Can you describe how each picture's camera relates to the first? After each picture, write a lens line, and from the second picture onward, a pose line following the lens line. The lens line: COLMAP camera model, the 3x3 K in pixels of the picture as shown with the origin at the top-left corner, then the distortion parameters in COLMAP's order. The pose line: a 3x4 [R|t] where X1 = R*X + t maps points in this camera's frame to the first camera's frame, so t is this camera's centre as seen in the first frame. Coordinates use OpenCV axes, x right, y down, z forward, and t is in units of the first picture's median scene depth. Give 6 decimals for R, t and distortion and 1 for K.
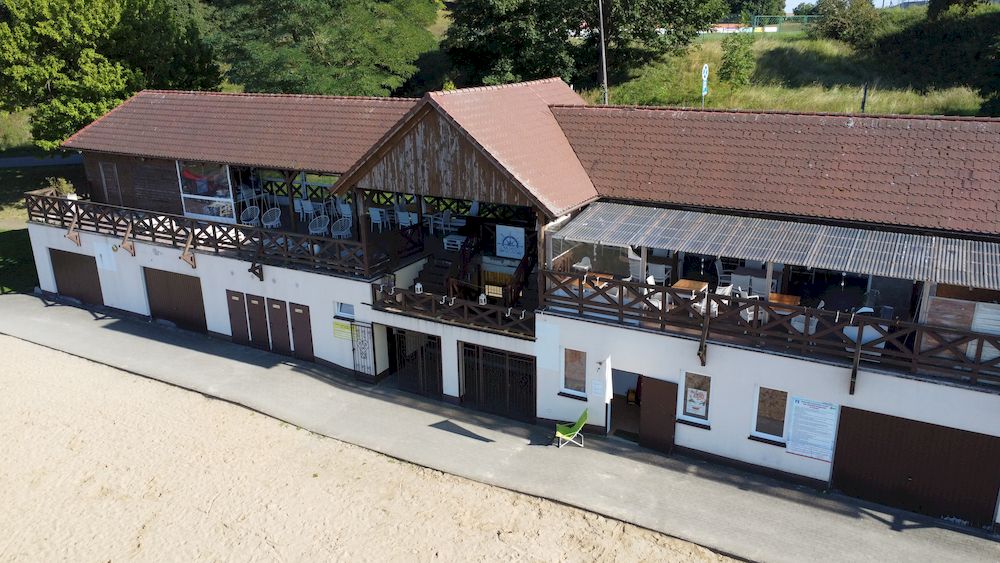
lens RADIAL K [[750.5, 0, 500.2], [0, 750.5, 275.9], [0, 0, 1]] dist [0.001458, -0.005012]
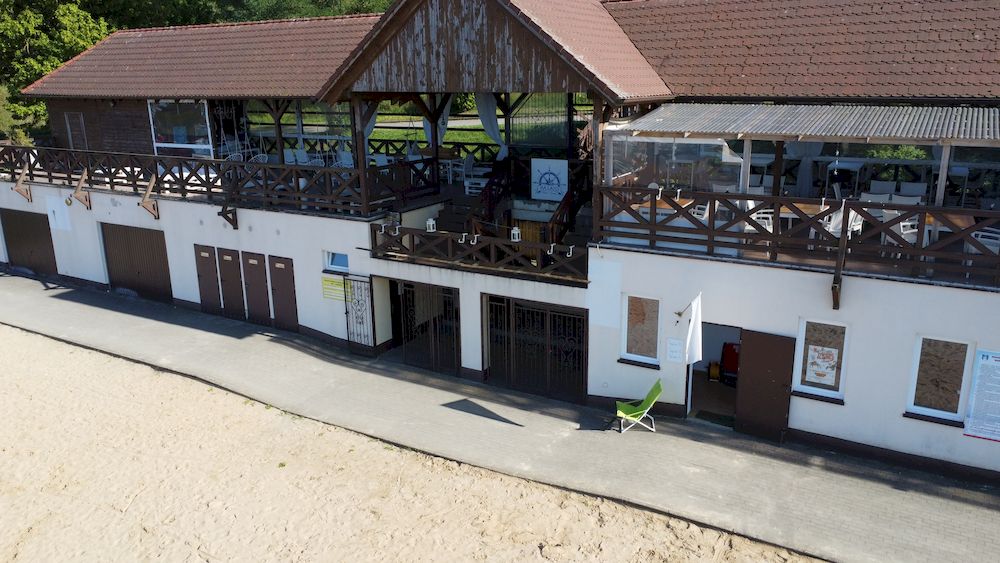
lens RADIAL K [[750.5, 0, 500.2], [0, 750.5, 275.9], [0, 0, 1]] dist [0.001458, -0.005012]
pose [[0.999544, 0.008496, -0.028972, -0.016070], [-0.009845, 0.998858, -0.046750, 0.103292], [0.028541, 0.047014, 0.998486, 0.247358]]
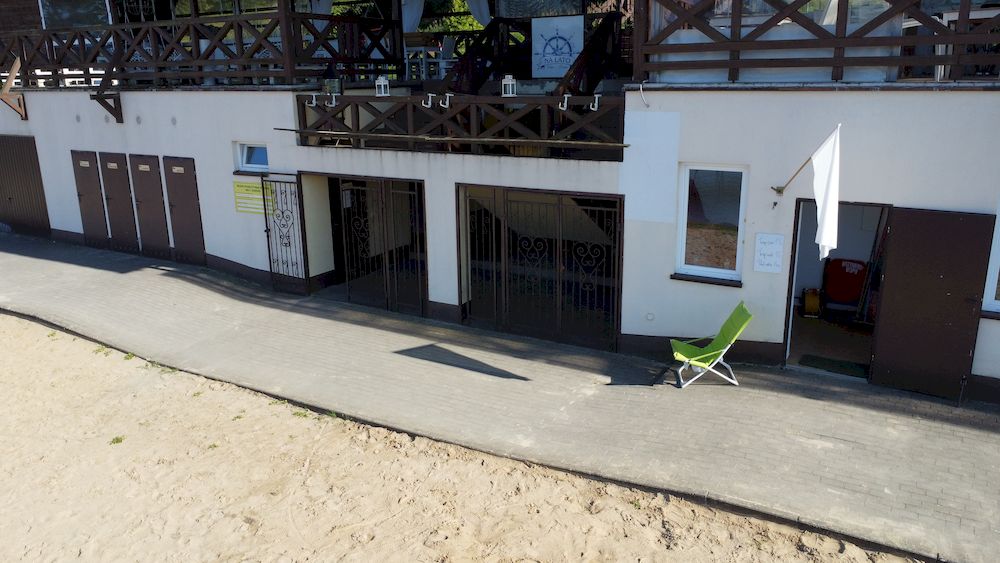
lens RADIAL K [[750.5, 0, 500.2], [0, 750.5, 275.9], [0, 0, 1]] dist [0.001458, -0.005012]
pose [[0.999653, 0.007874, -0.025153, -0.015065], [-0.009048, 0.998858, -0.046916, 0.168310], [0.024755, 0.047127, 0.998582, 0.506014]]
